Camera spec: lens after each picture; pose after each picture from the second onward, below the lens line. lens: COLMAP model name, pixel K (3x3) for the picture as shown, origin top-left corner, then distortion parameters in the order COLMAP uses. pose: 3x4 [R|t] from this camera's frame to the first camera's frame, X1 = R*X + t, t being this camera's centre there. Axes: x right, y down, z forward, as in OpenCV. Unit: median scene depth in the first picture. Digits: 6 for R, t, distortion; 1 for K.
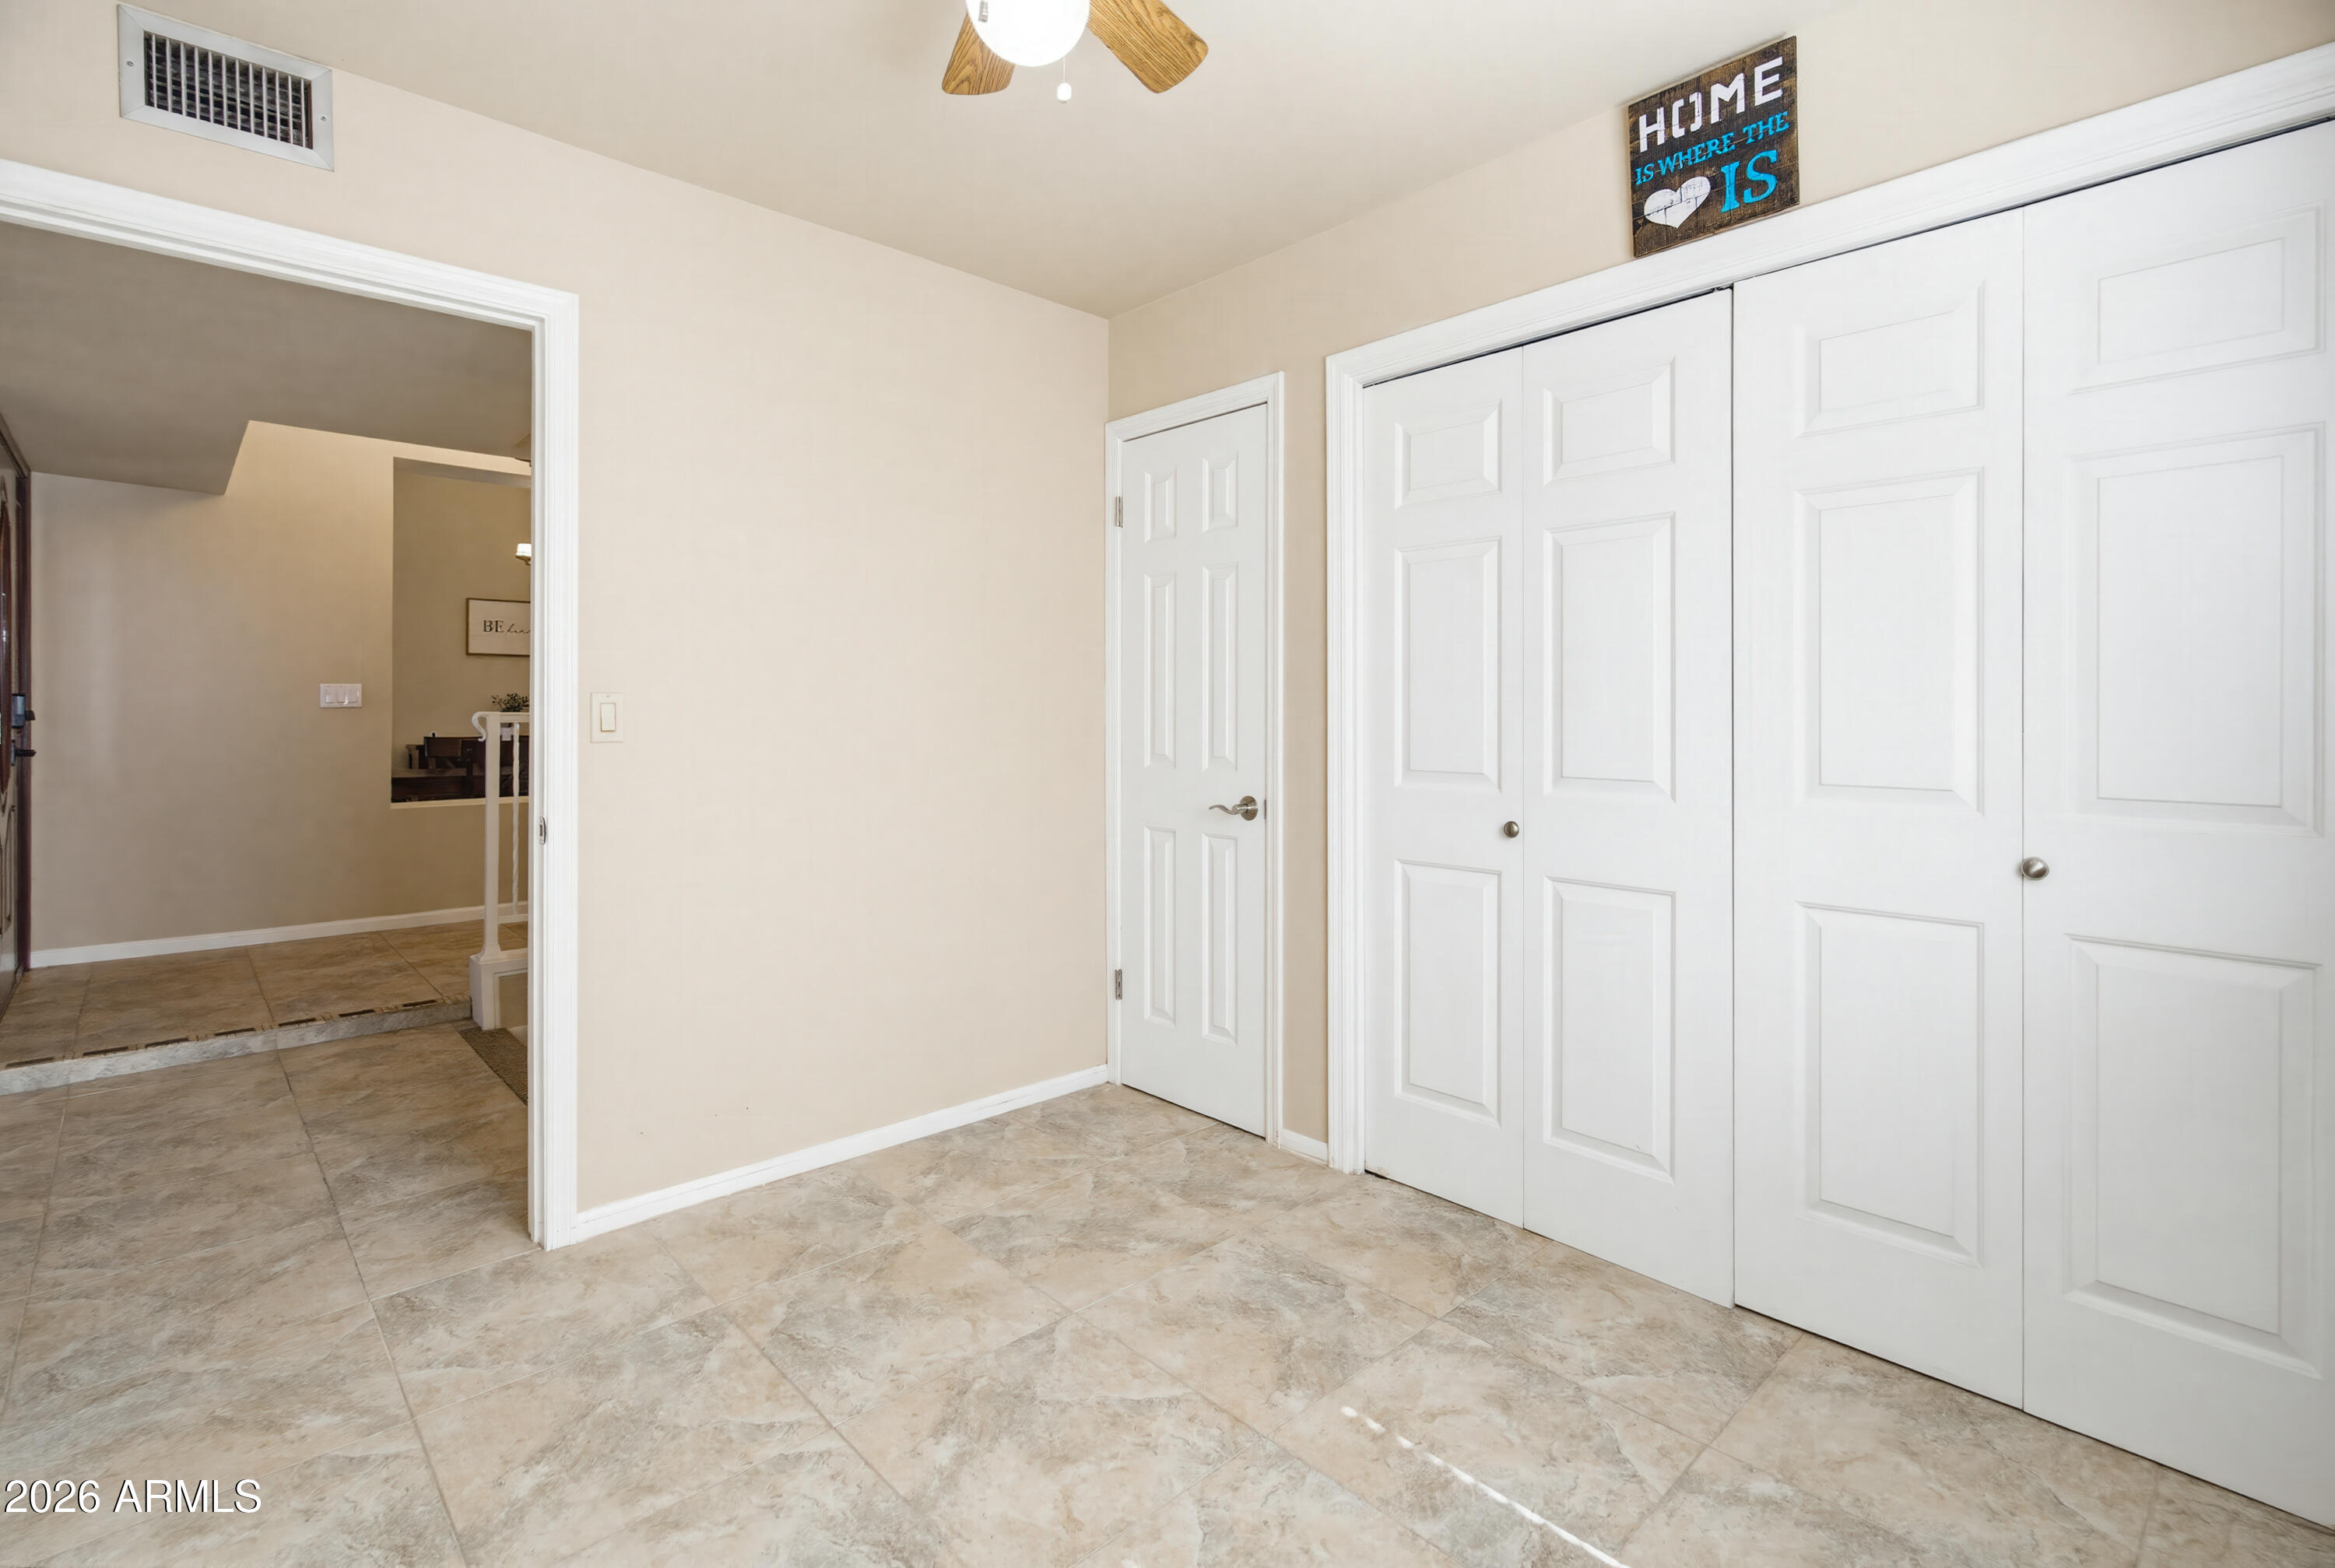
lens RADIAL K [[1080.8, 0, 1163.0], [0, 1080.8, 707.3], [0, 0, 1]] dist [0.000799, 0.000324]
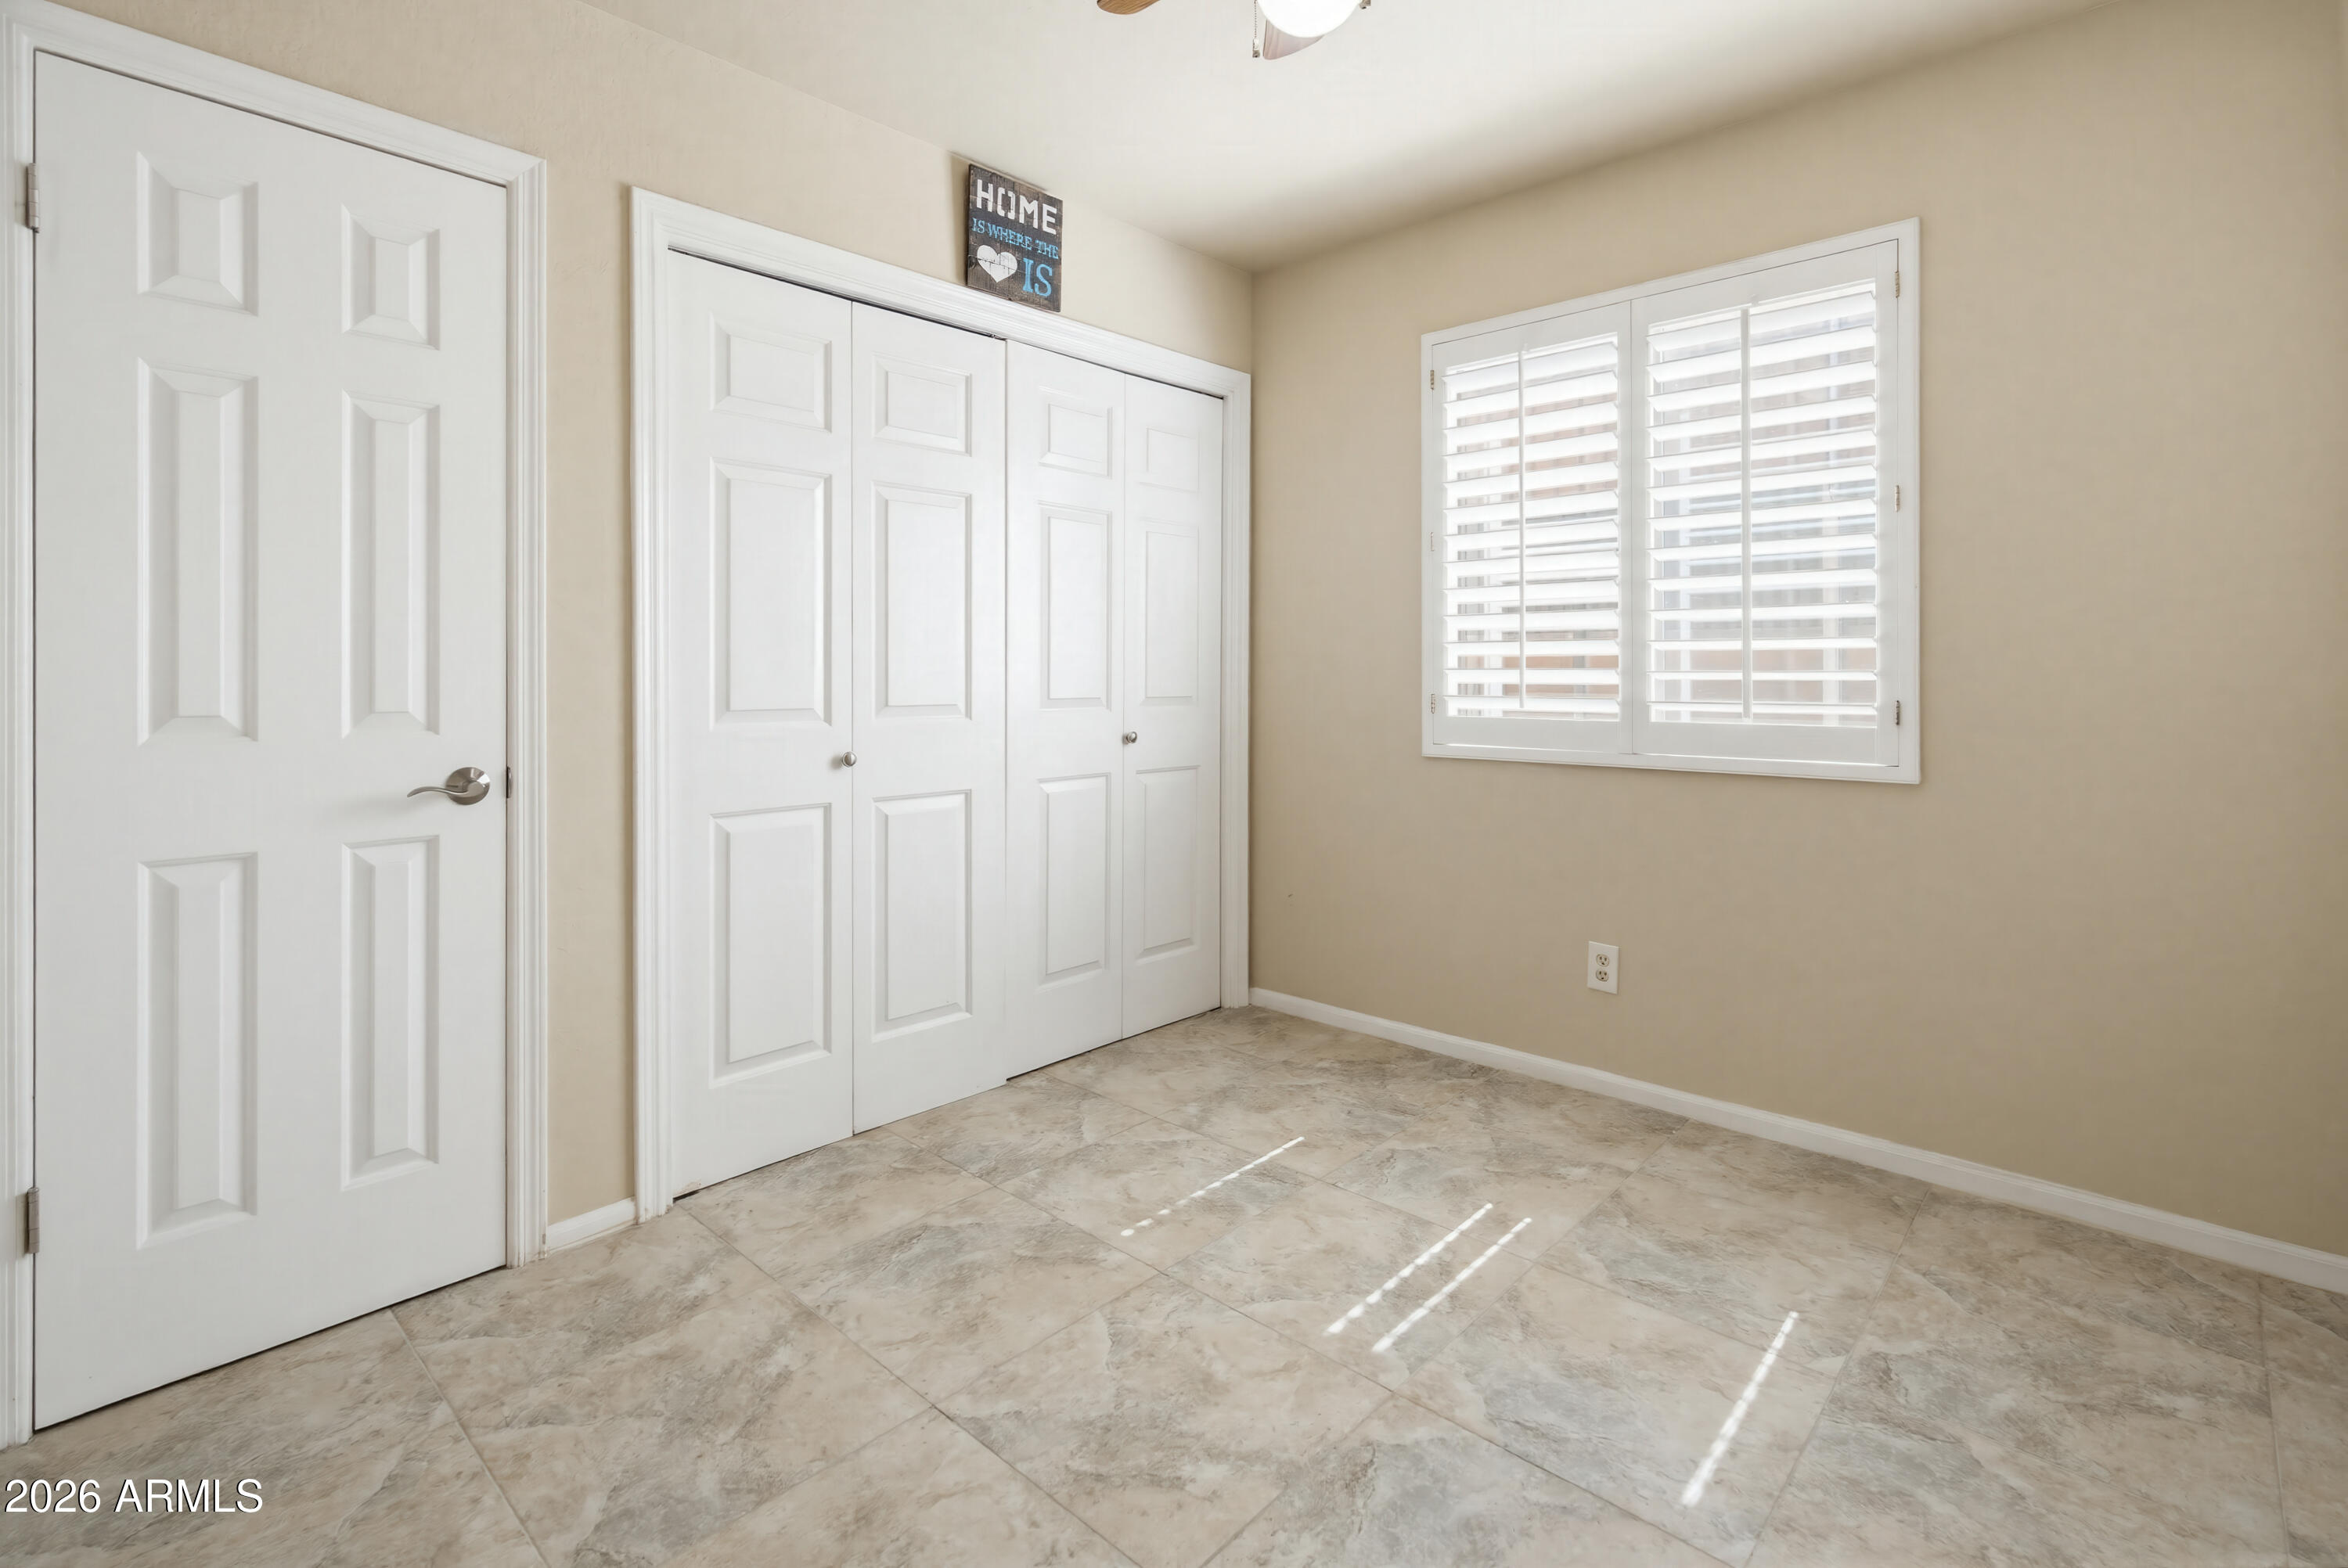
lens RADIAL K [[1101.9, 0, 1179.9], [0, 1101.9, 664.8], [0, 0, 1]] dist [0.002207, 0.000950]
pose [[-0.073090, 0.004701, 0.997314, -0.988446], [-0.005961, 0.999969, -0.005151, 0.032250], [-0.997308, -0.006321, -0.073060, 0.981064]]
